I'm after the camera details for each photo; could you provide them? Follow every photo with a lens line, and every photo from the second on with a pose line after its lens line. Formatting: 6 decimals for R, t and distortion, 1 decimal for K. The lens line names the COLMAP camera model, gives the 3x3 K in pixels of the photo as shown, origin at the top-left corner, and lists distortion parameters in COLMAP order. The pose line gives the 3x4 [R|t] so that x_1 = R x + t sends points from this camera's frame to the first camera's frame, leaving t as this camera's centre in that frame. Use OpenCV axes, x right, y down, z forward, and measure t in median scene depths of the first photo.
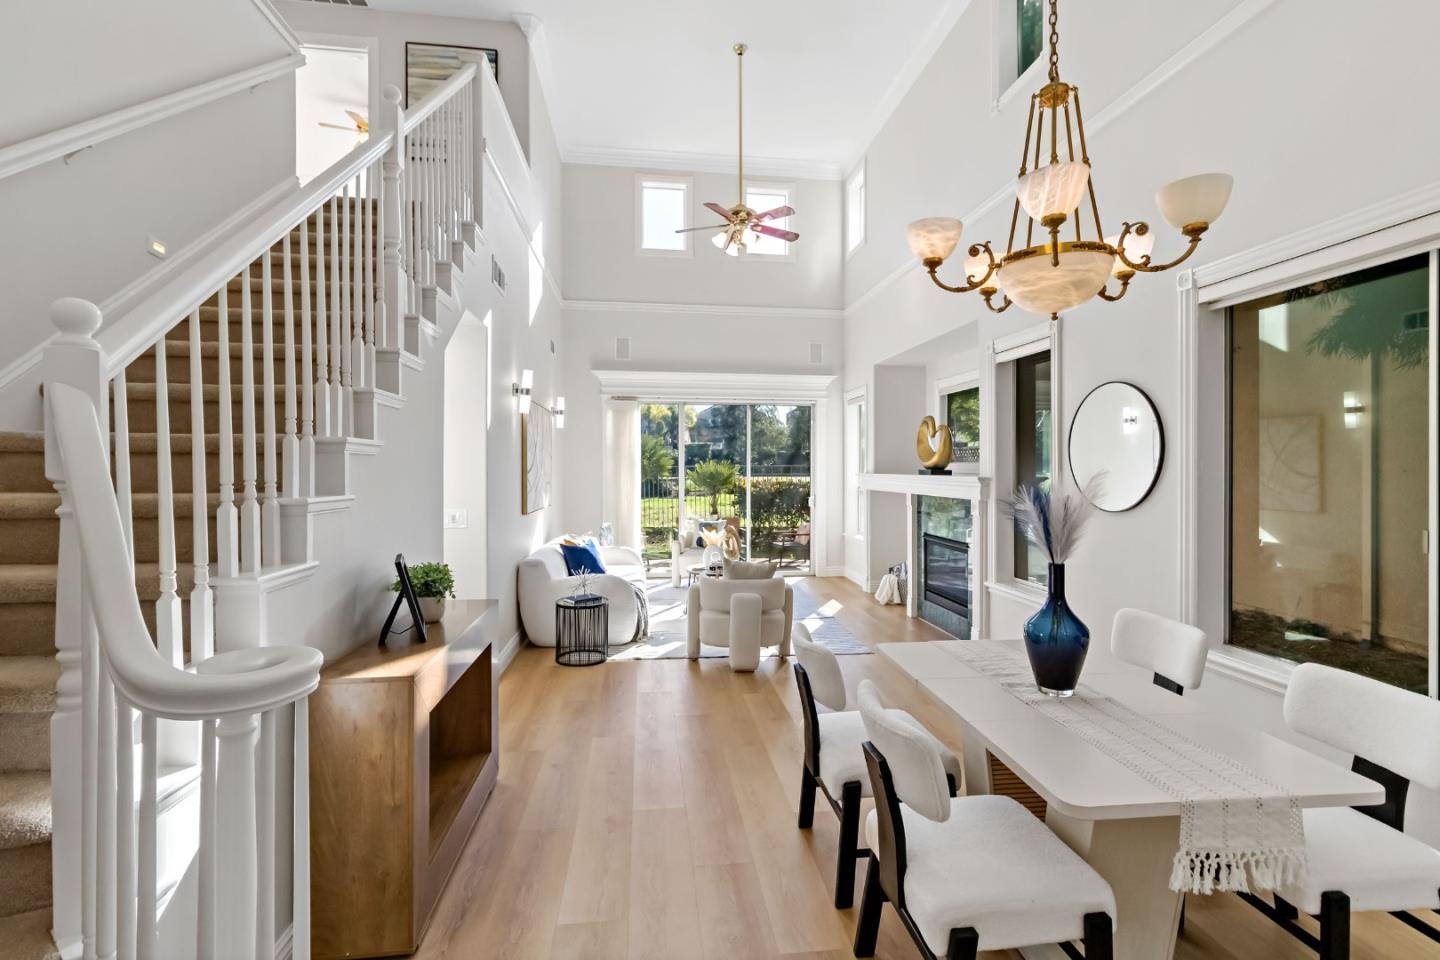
lens RADIAL K [[674.4, 0, 724.4], [0, 674.4, 464.7], [0, 0, 1]] dist [0.000613, -0.000893]
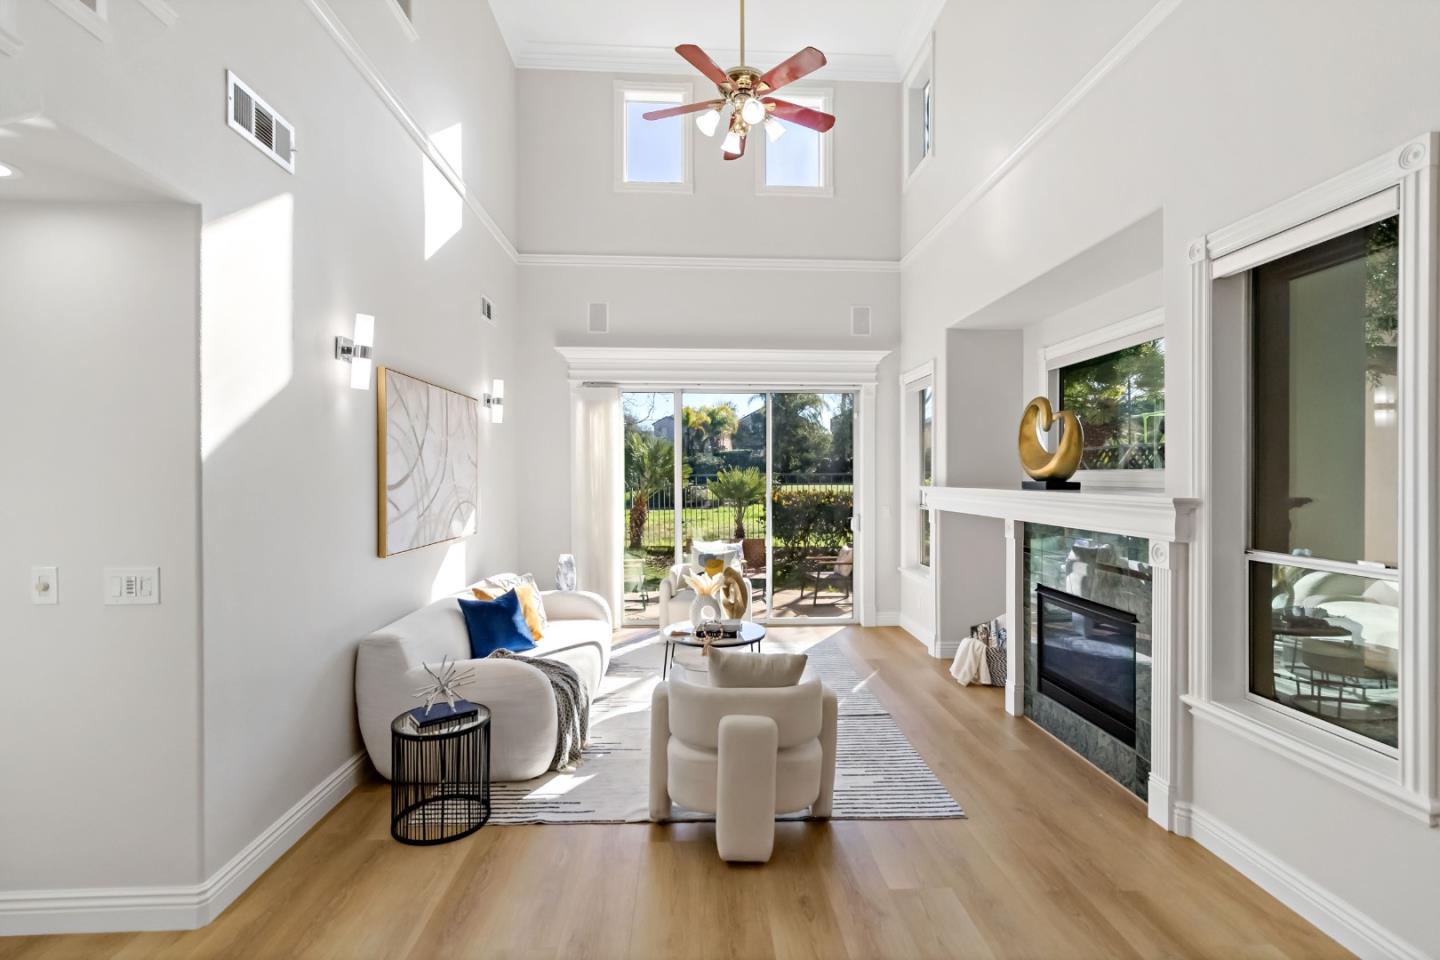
lens RADIAL K [[674.4, 0, 722.5], [0, 674.4, 480.4], [0, 0, 1]] dist [0.000613, -0.000893]
pose [[0.997718, -0.001373, -0.067509, 0.043317], [0.002162, 0.999930, 0.011621, -0.001700], [0.067488, -0.011740, 0.997651, 0.318794]]
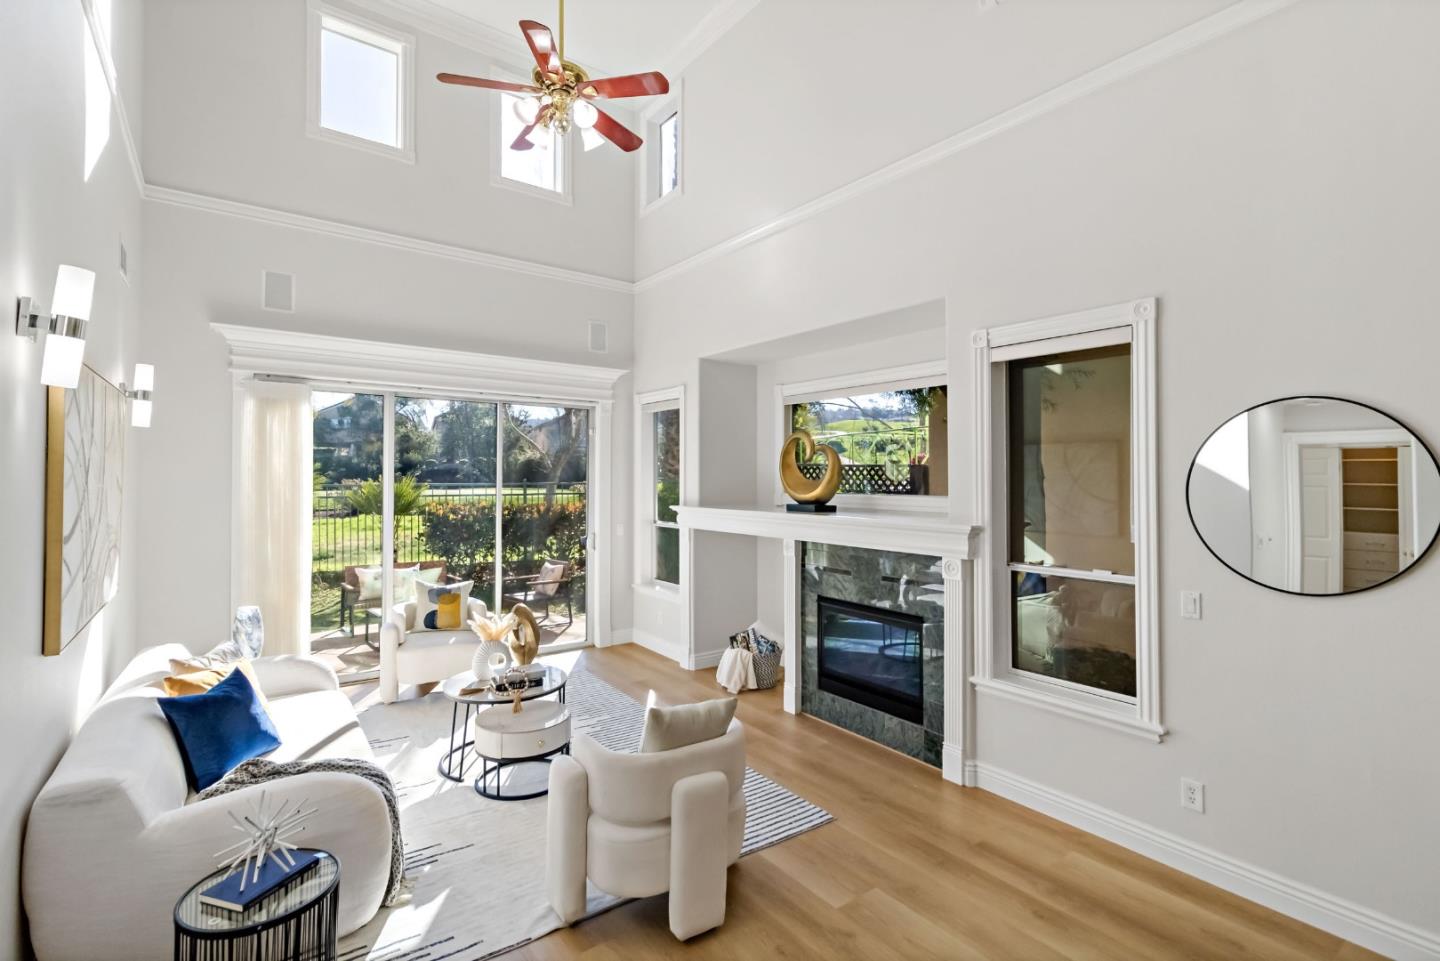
lens RADIAL K [[674.4, 0, 736.9], [0, 674.4, 466.5], [0, 0, 1]] dist [0.000613, -0.000893]
pose [[0.863497, 0.011202, 0.504229, -0.121389], [-0.005556, 0.999904, -0.012701, -0.022547], [-0.504323, 0.008166, 0.863477, 0.372650]]
